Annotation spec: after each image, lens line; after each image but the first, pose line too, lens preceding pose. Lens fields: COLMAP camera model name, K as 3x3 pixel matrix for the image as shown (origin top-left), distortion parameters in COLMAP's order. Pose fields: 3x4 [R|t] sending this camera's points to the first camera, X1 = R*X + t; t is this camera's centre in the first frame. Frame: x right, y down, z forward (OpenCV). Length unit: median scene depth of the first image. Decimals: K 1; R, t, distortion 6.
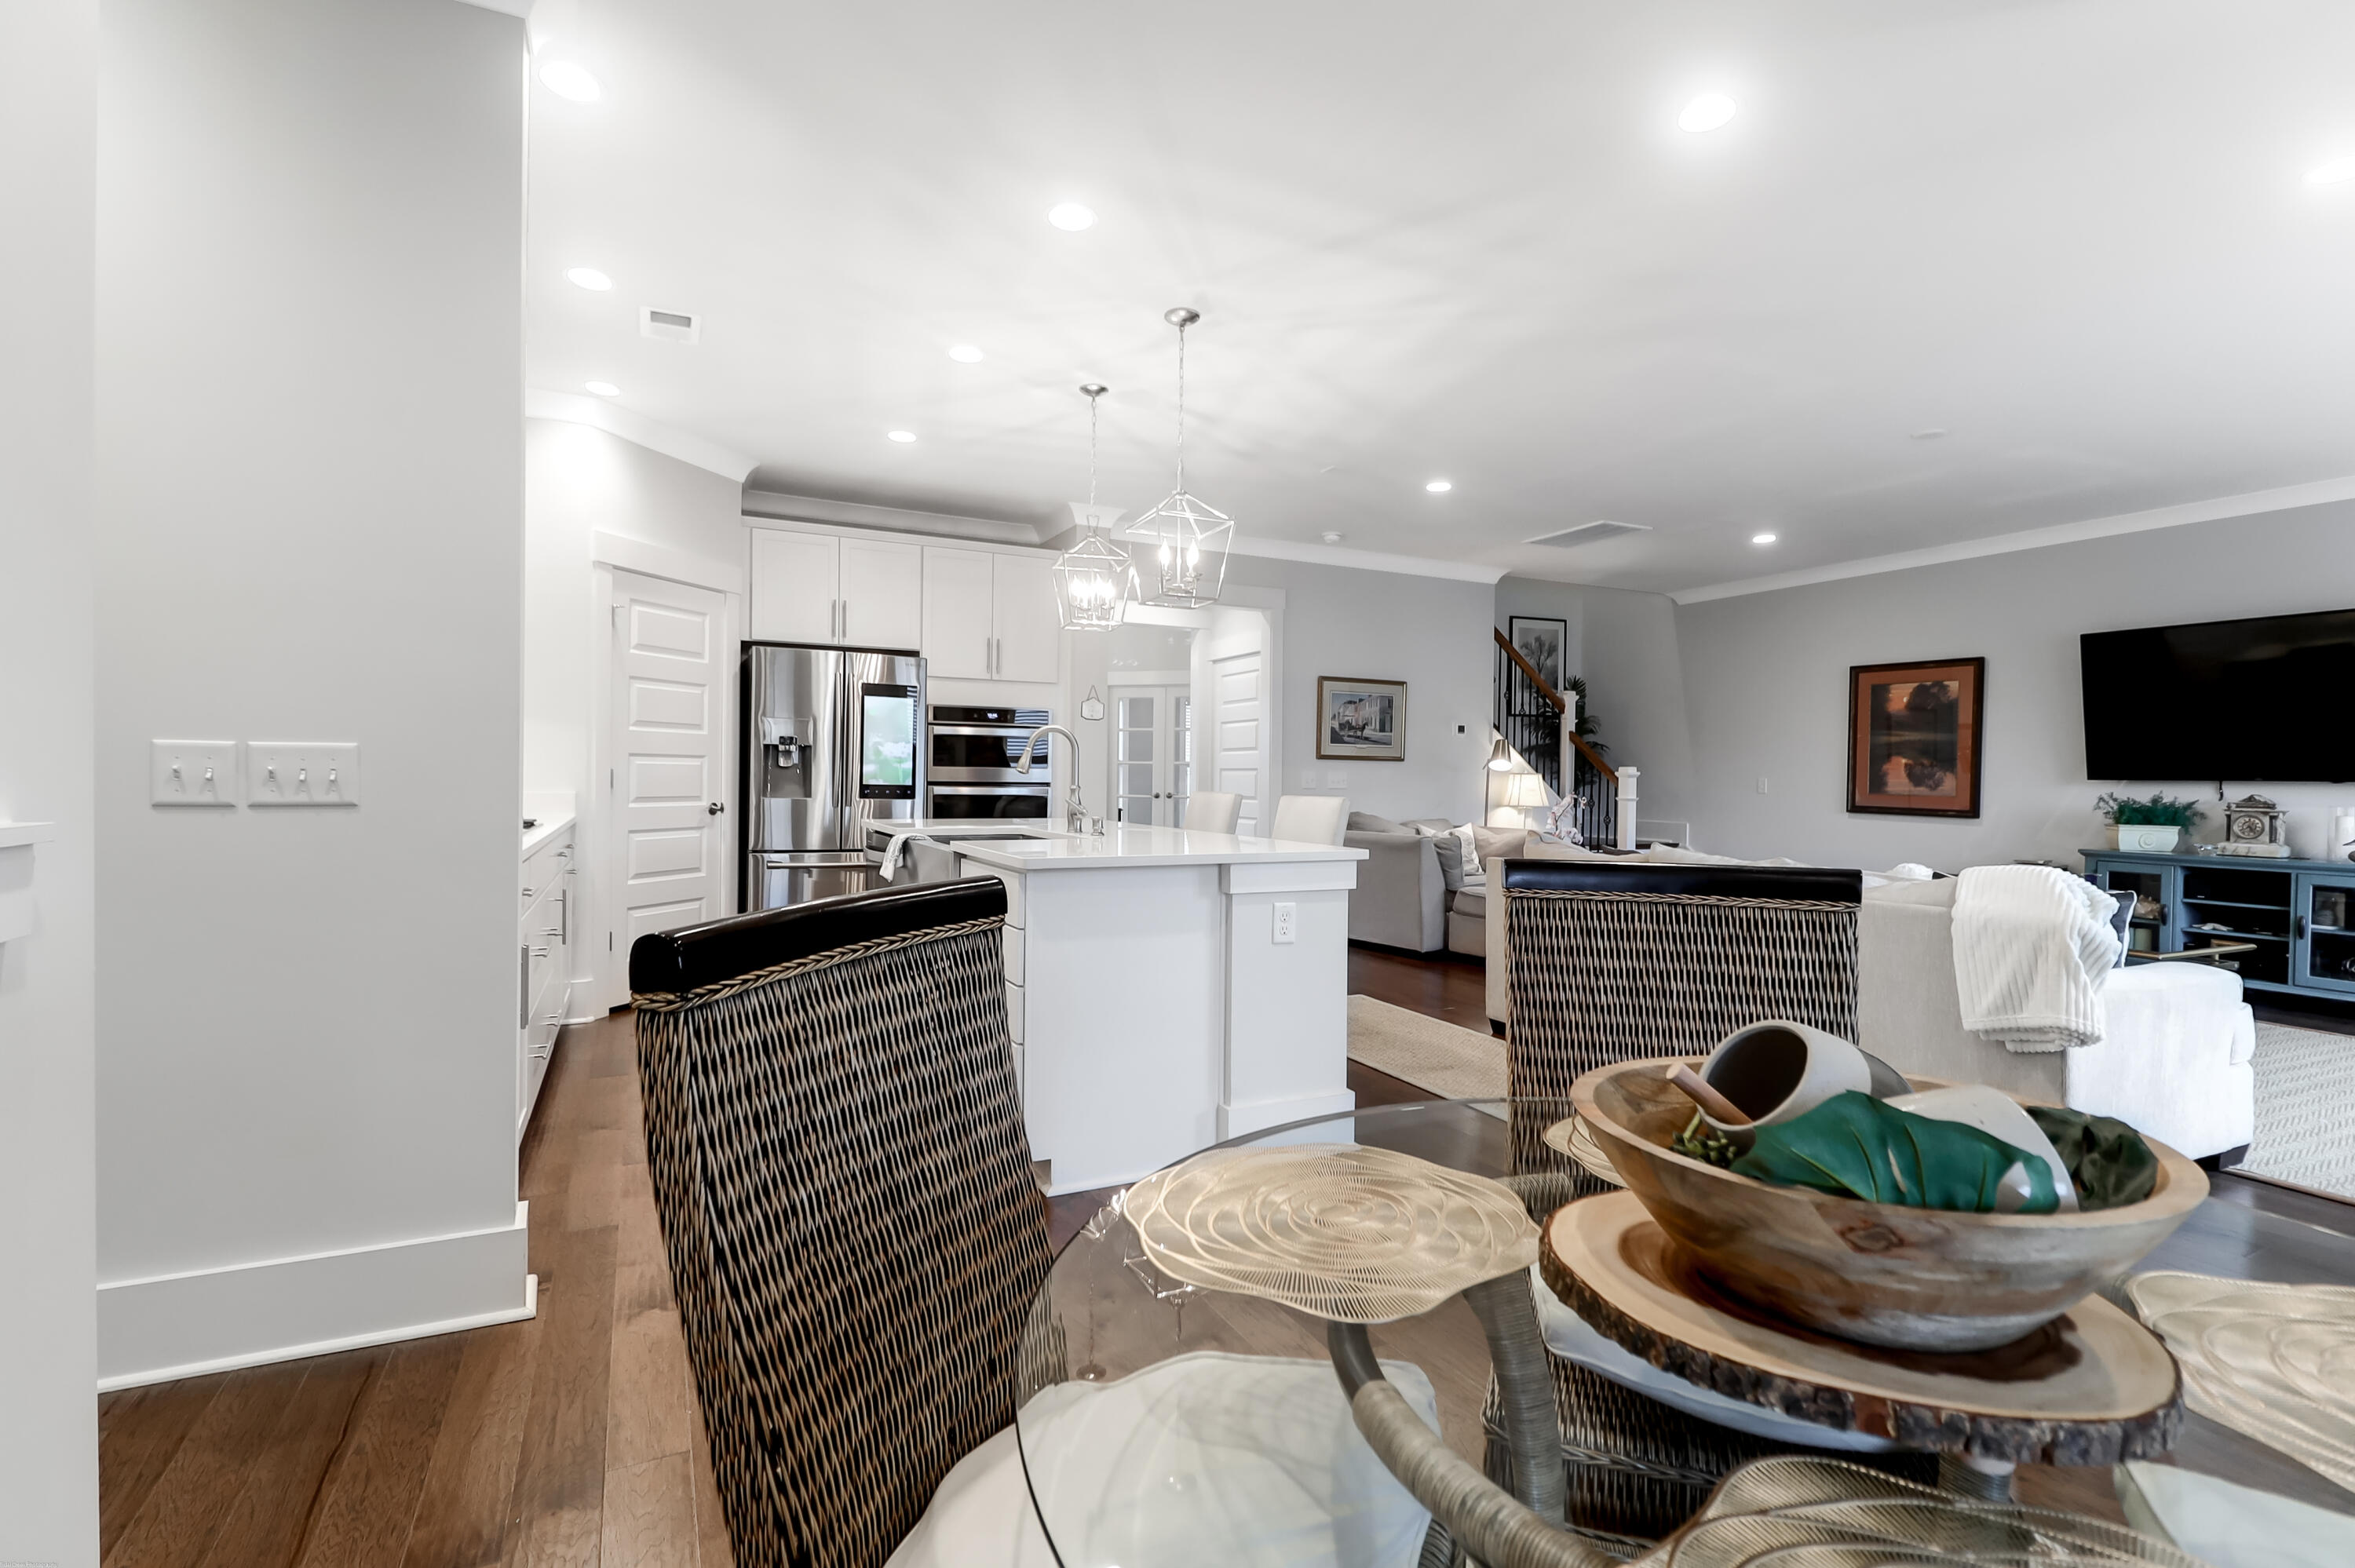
lens RADIAL K [[1077.4, 0, 1174.6], [0, 1077.4, 790.0], [0, 0, 1]] dist [0.018172, -0.013243]
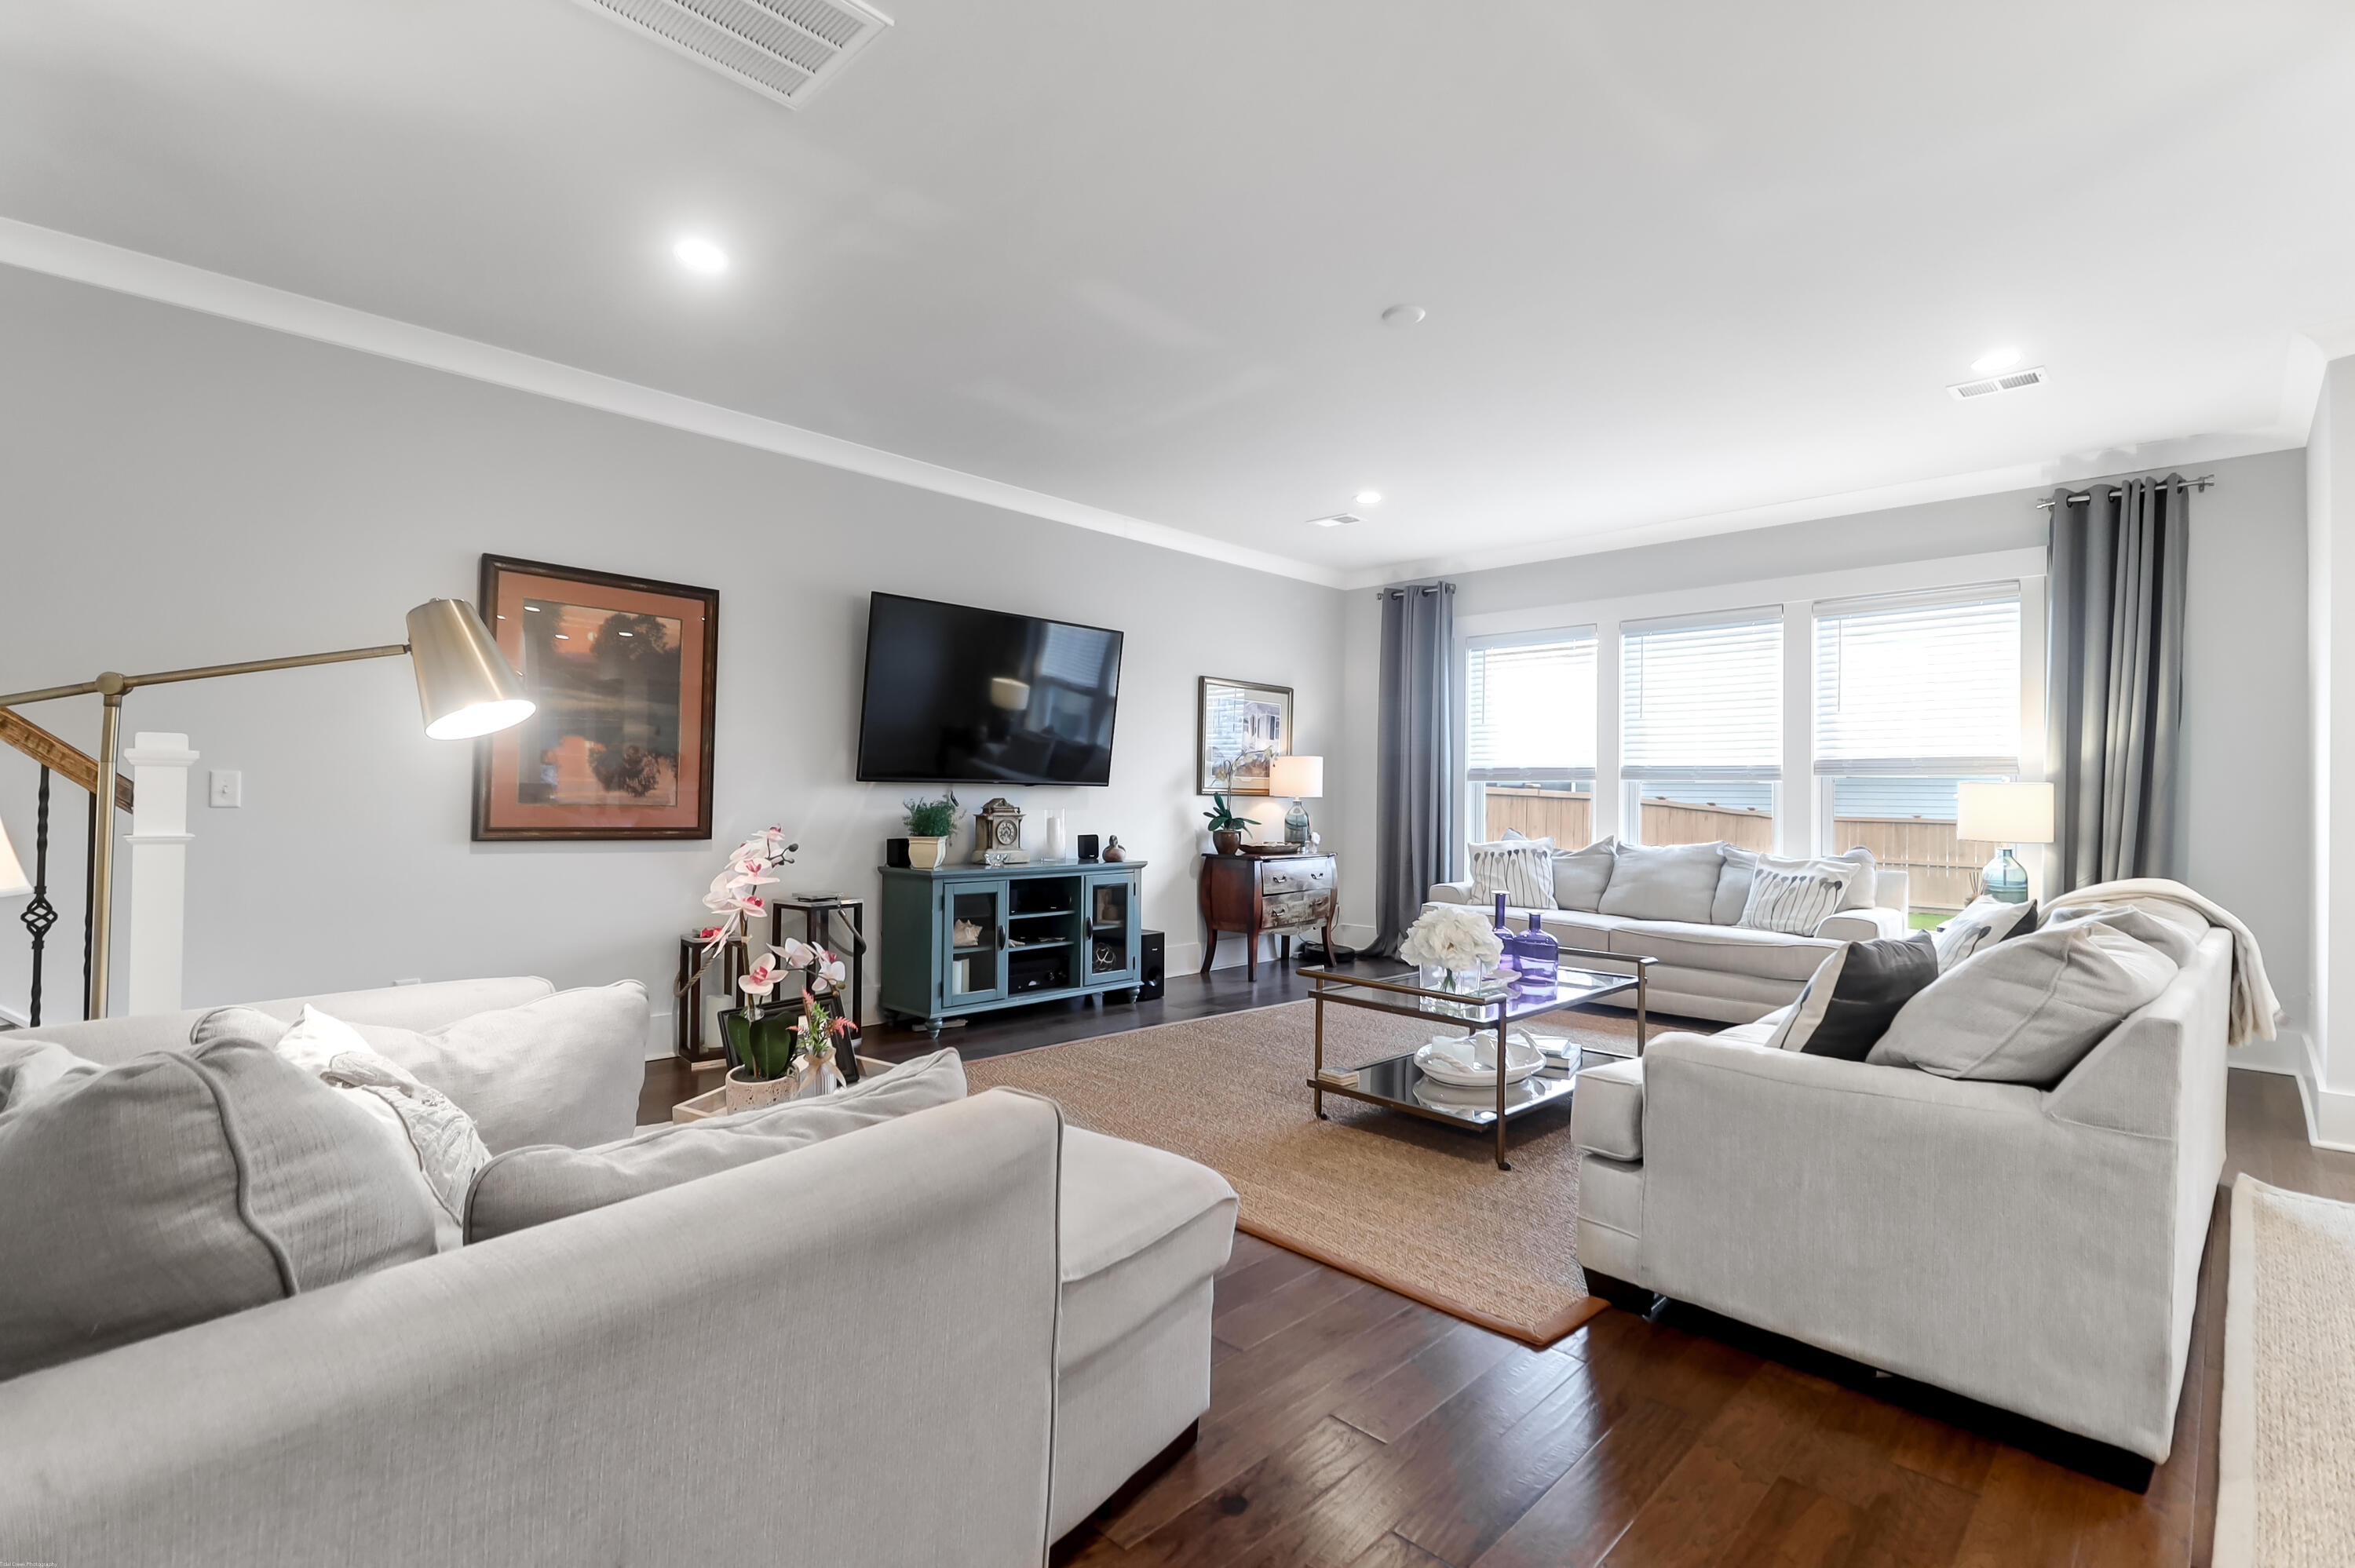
lens RADIAL K [[1077.4, 0, 1178.2], [0, 1077.4, 789.9], [0, 0, 1]] dist [0.018172, -0.013243]
pose [[-0.337413, -0.011609, 0.941285, 0.049085], [-0.003829, 0.999933, 0.010959, -0.013733], [-0.941349, 0.000093, -0.337434, 1.144207]]
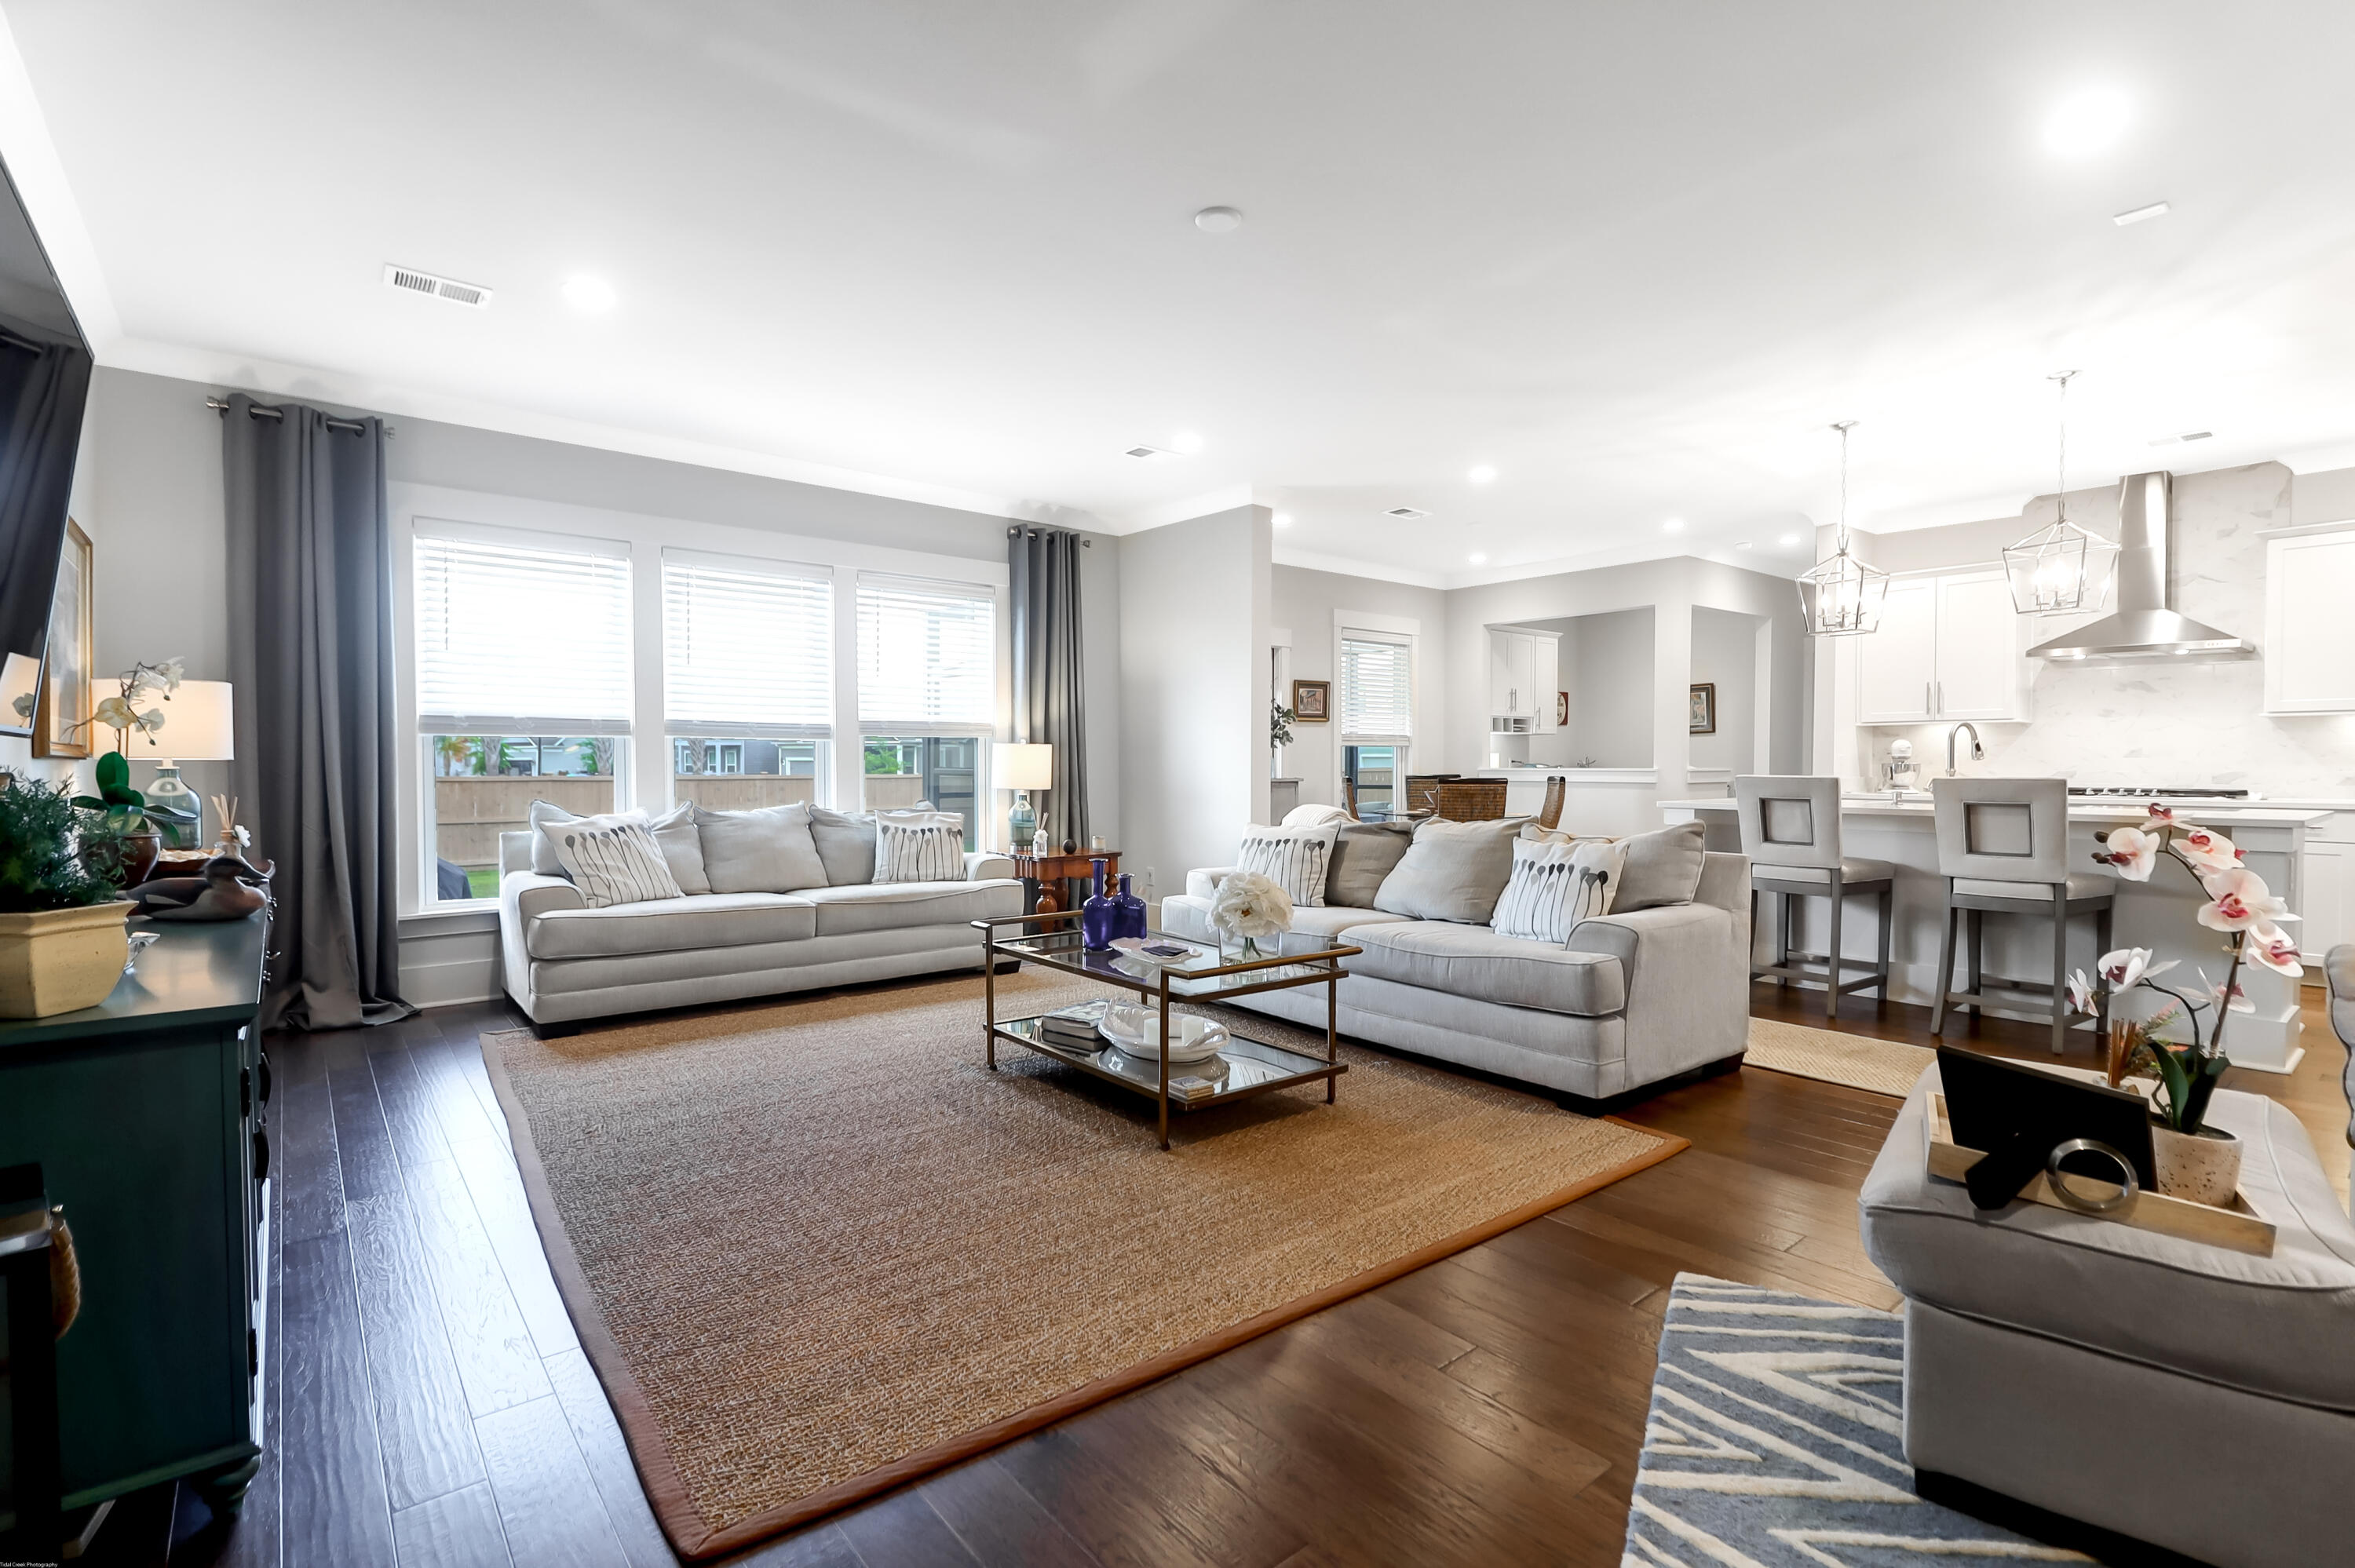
lens RADIAL K [[1077.4, 0, 1179.6], [0, 1077.4, 785.9], [0, 0, 1]] dist [0.018172, -0.013243]
pose [[-0.973145, -0.007399, -0.230074, 0.713300], [-0.015098, 0.999383, 0.031719, -0.007032], [0.229697, 0.034341, -0.972656, 1.349809]]
